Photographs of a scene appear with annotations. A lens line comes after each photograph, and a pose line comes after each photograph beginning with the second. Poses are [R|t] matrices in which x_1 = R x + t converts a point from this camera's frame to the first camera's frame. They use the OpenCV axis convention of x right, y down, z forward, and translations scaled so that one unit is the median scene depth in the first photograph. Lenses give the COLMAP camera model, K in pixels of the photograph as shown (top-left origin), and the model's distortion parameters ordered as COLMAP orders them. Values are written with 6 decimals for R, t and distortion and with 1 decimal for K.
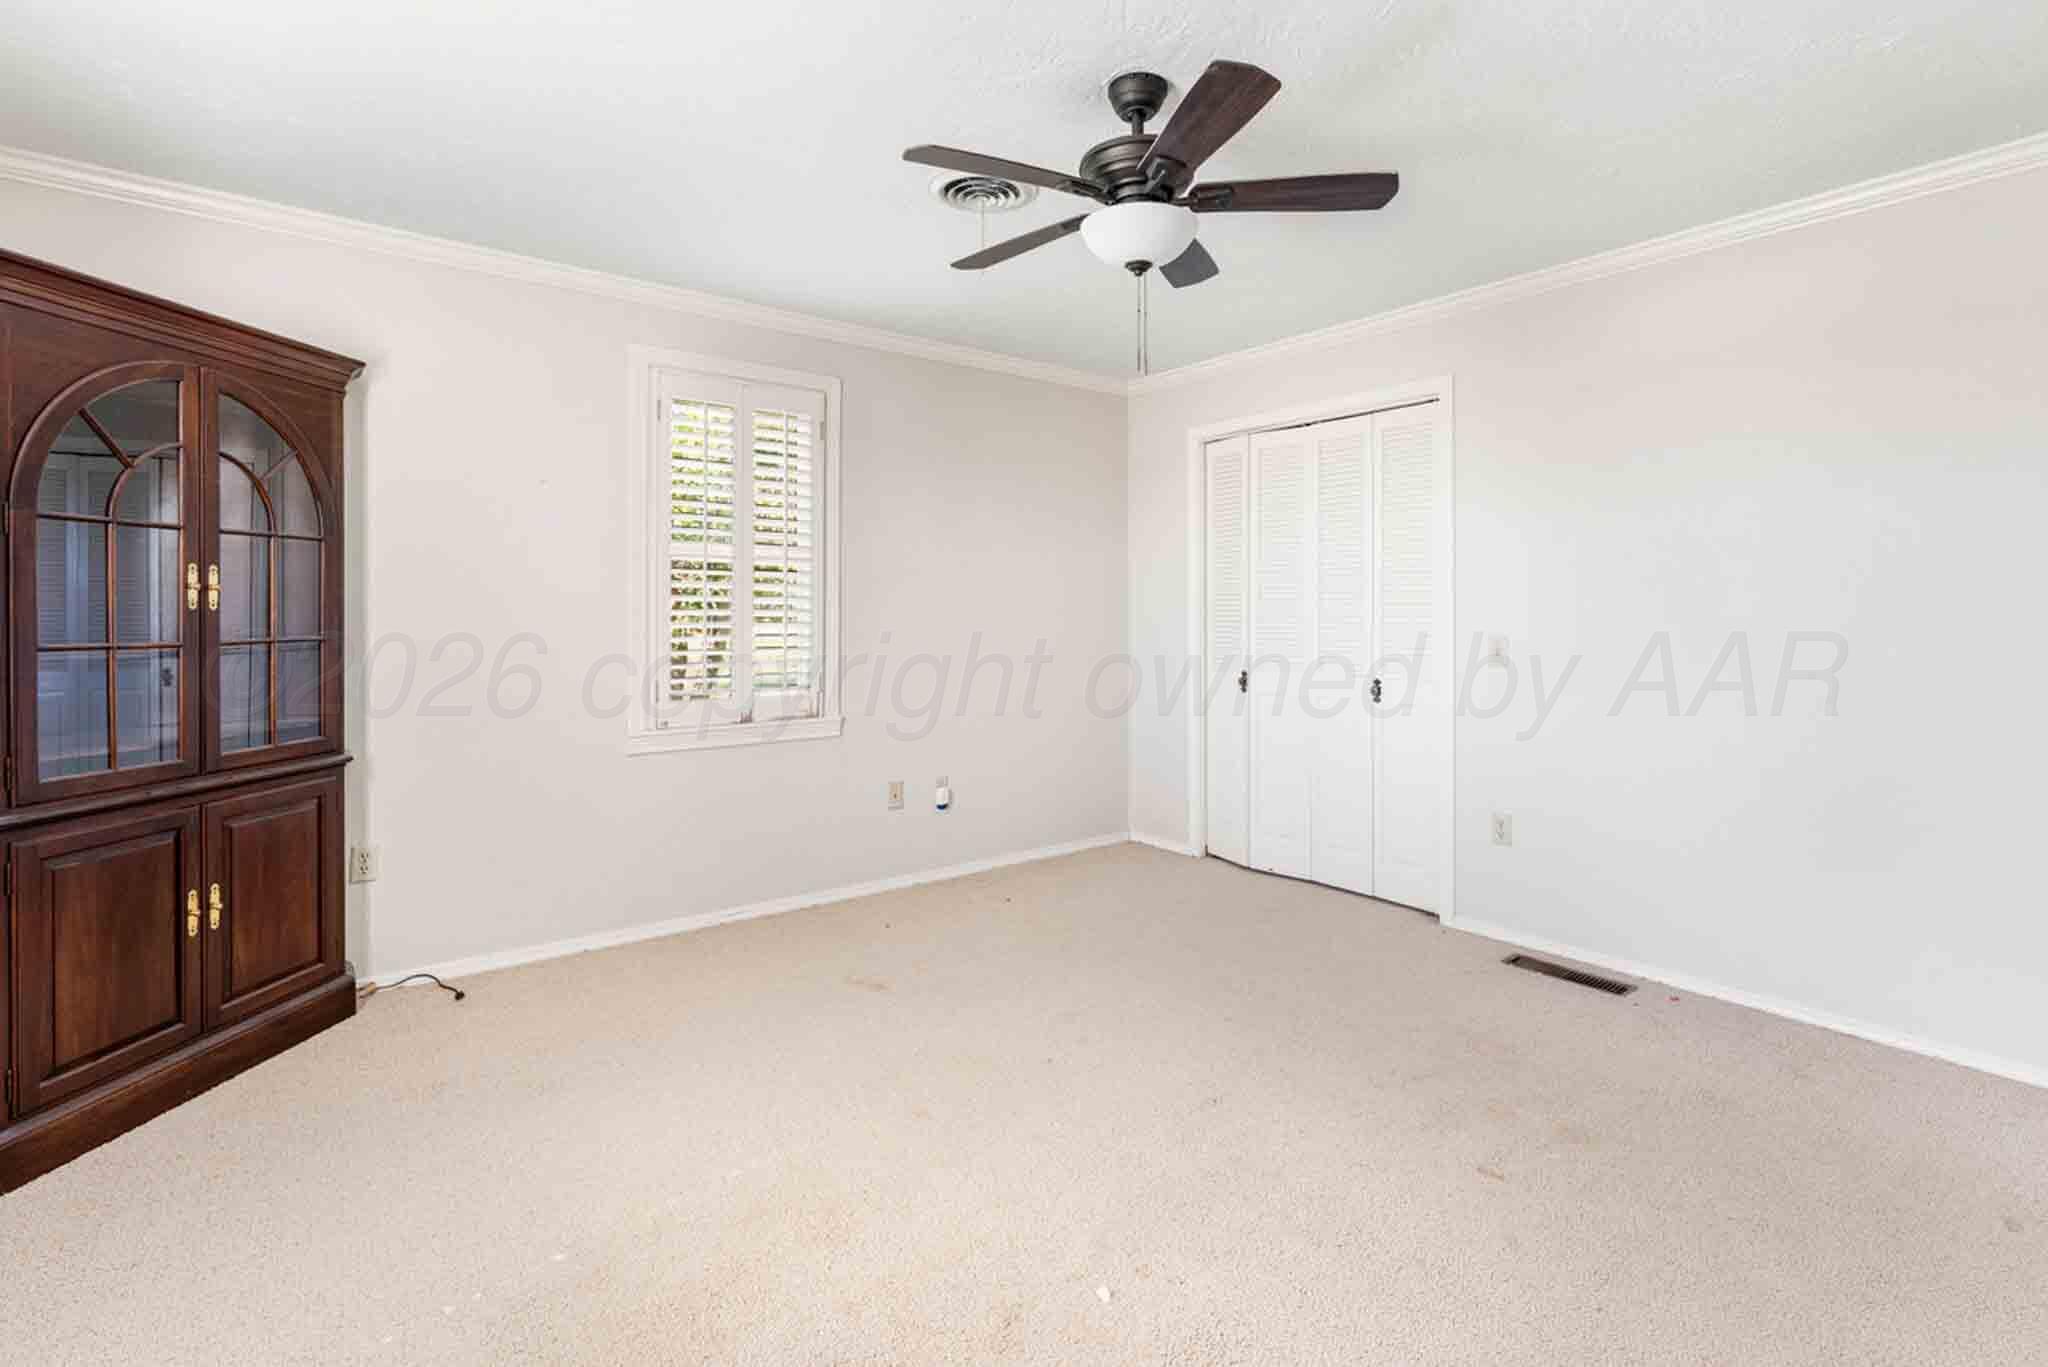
lens RADIAL K [[952.5, 0, 1019.3], [0, 952.5, 621.4], [0, 0, 1]] dist [-0.000725, 0.000277]
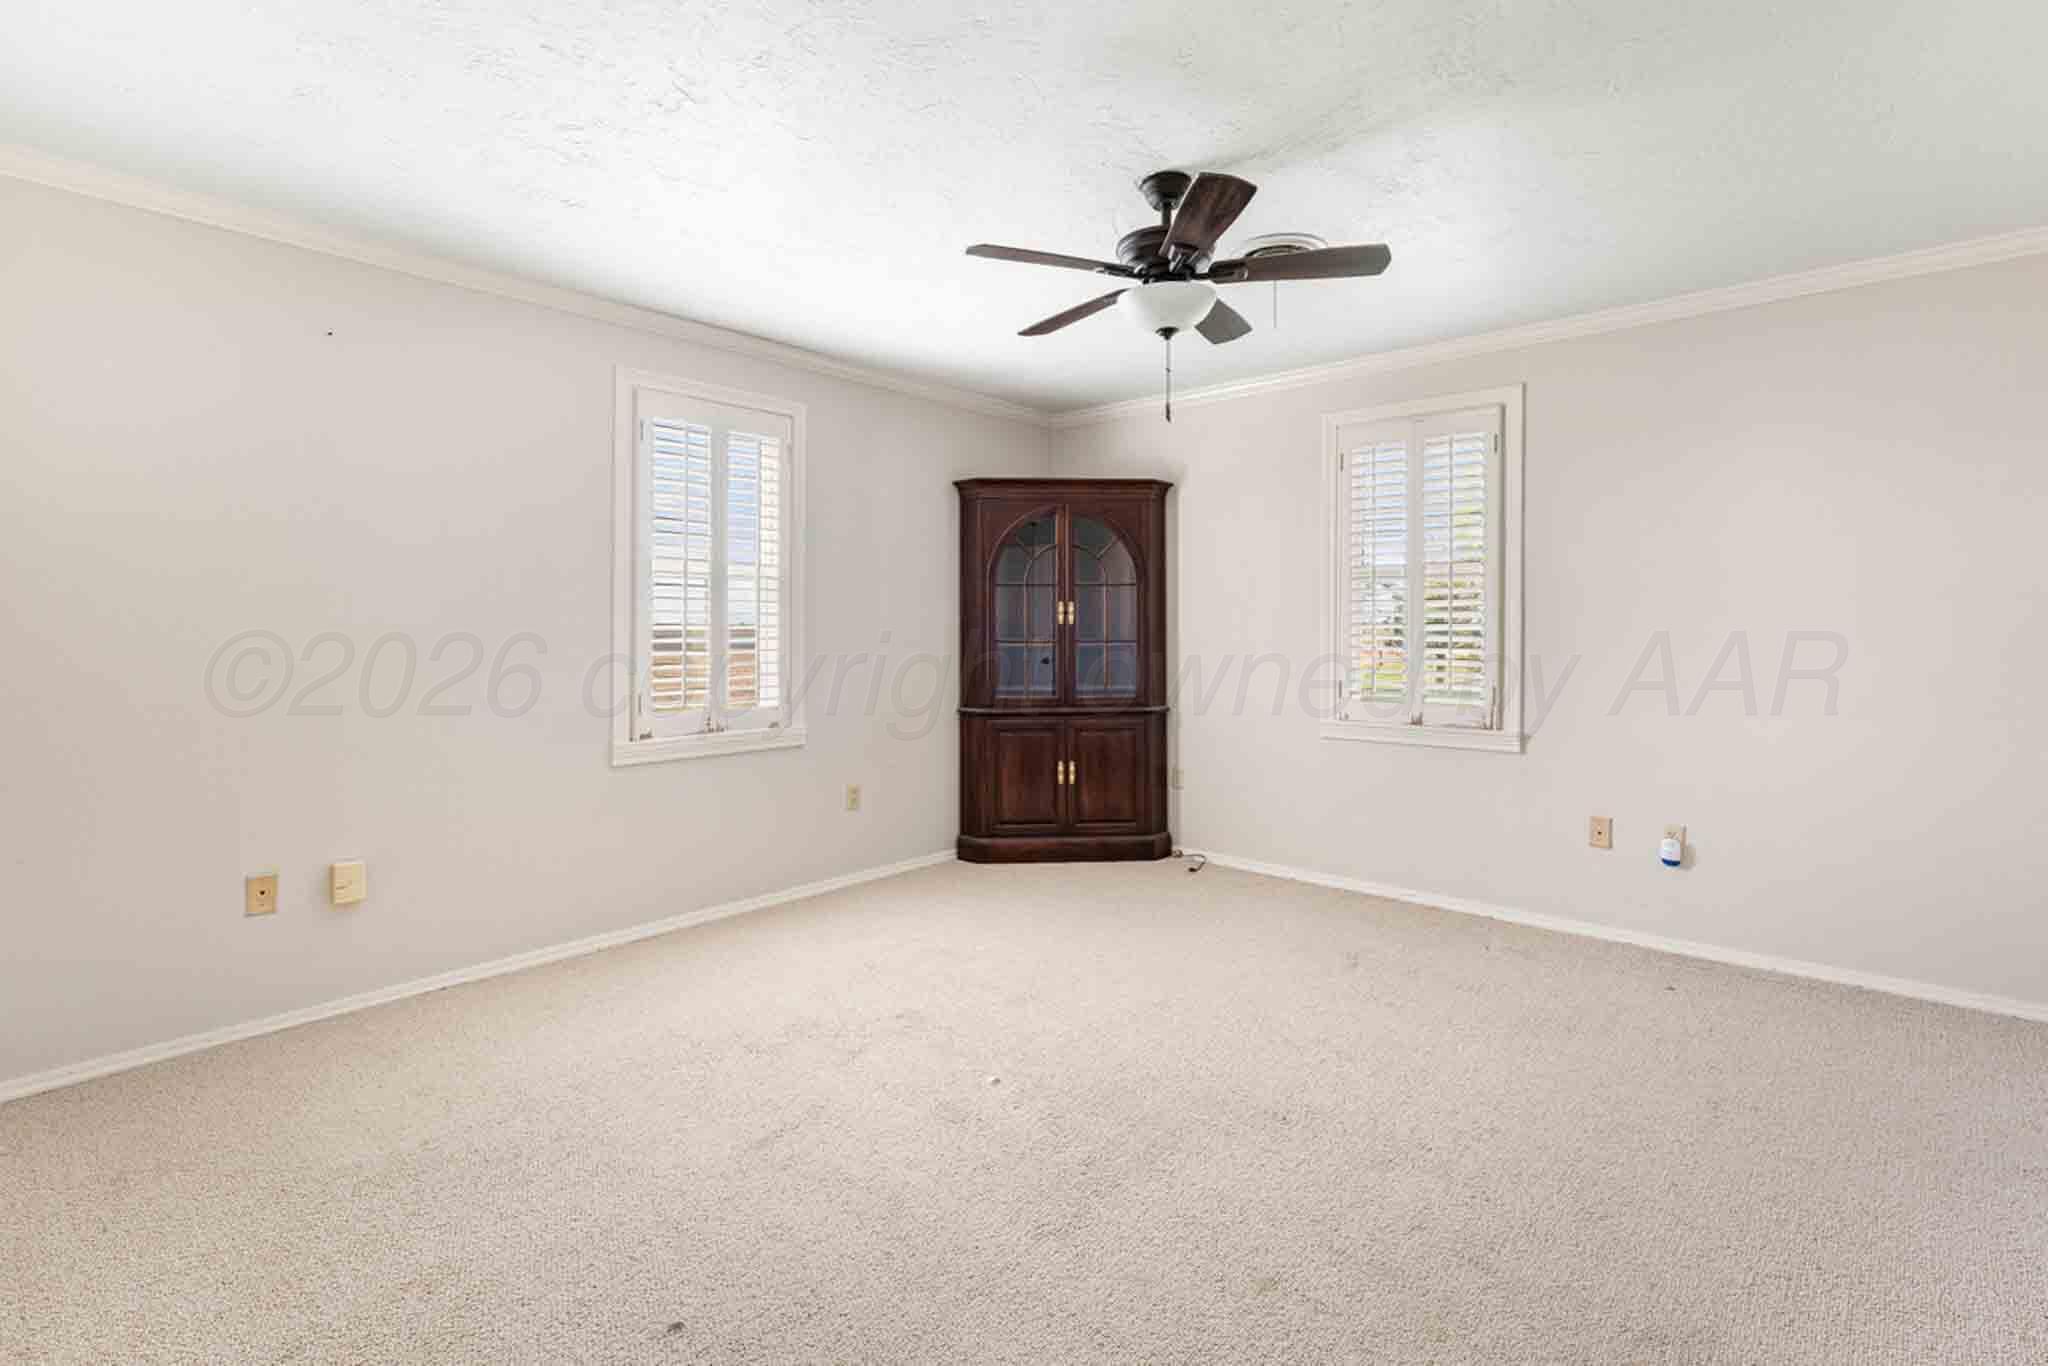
lens RADIAL K [[952.5, 0, 1019.3], [0, 952.5, 620.9], [0, 0, 1]] dist [-0.000725, 0.000277]
pose [[0.180538, -0.001367, -0.983567, 1.063304], [-0.007007, 0.999972, -0.002676, -0.012824], [0.983543, 0.007375, 0.180523, 0.508034]]
